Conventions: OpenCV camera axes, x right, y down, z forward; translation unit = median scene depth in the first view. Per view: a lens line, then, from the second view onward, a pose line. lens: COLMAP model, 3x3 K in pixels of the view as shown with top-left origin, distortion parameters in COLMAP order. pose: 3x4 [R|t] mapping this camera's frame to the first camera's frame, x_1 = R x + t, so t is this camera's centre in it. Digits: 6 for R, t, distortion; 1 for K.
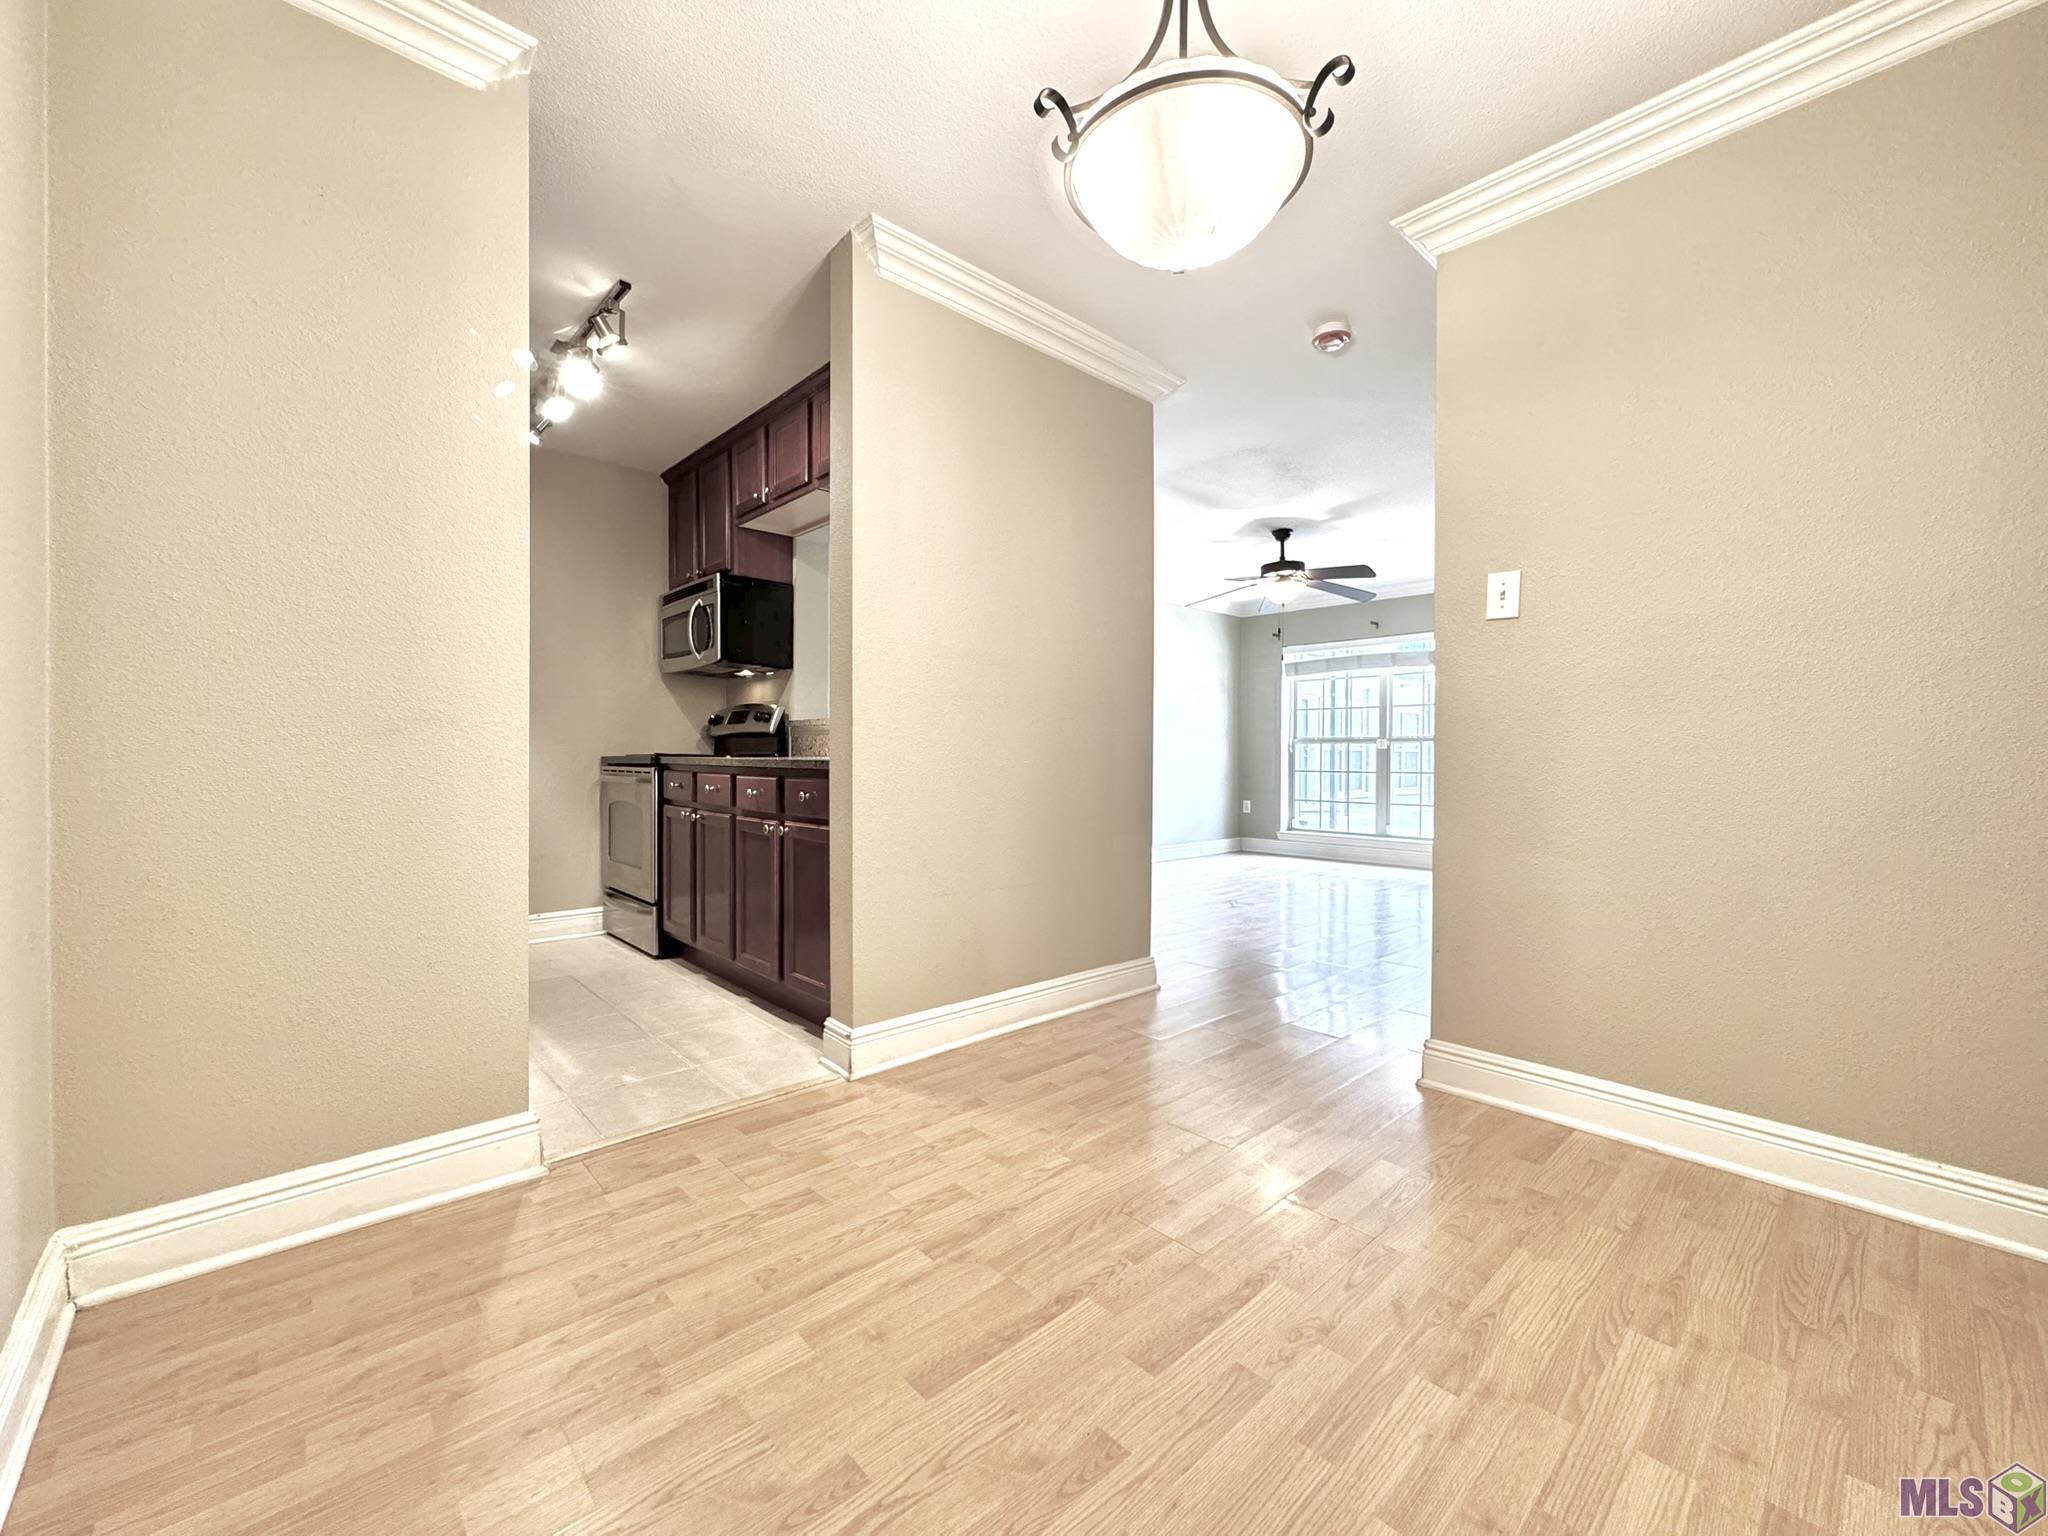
lens RADIAL K [[835.2, 0, 1030.8], [0, 835.2, 760.4], [0, 0, 1]] dist [-0.001363, -0.000239]
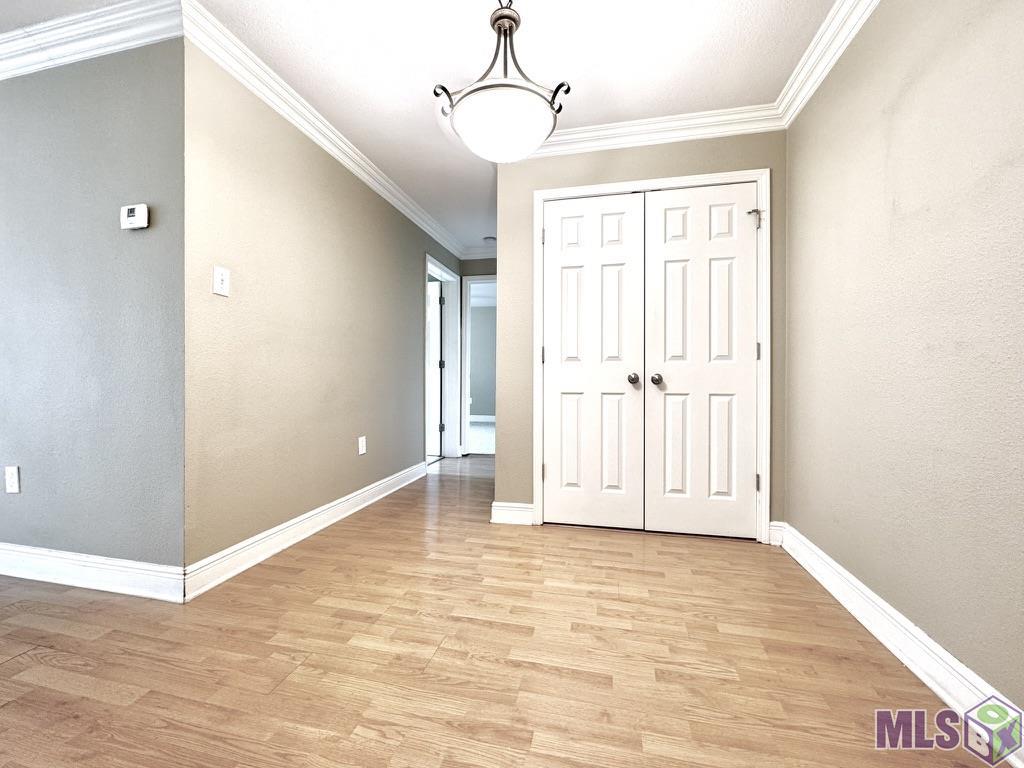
lens RADIAL K [[417.6, 0, 506.6], [0, 417.6, 381.9], [0, 0, 1]] dist [-0.001363, -0.000239]
pose [[-0.560976, -0.010398, 0.827767, -0.743126], [-0.007533, 0.999944, 0.007456, -0.005636], [-0.827798, -0.002053, -0.561023, 1.582764]]
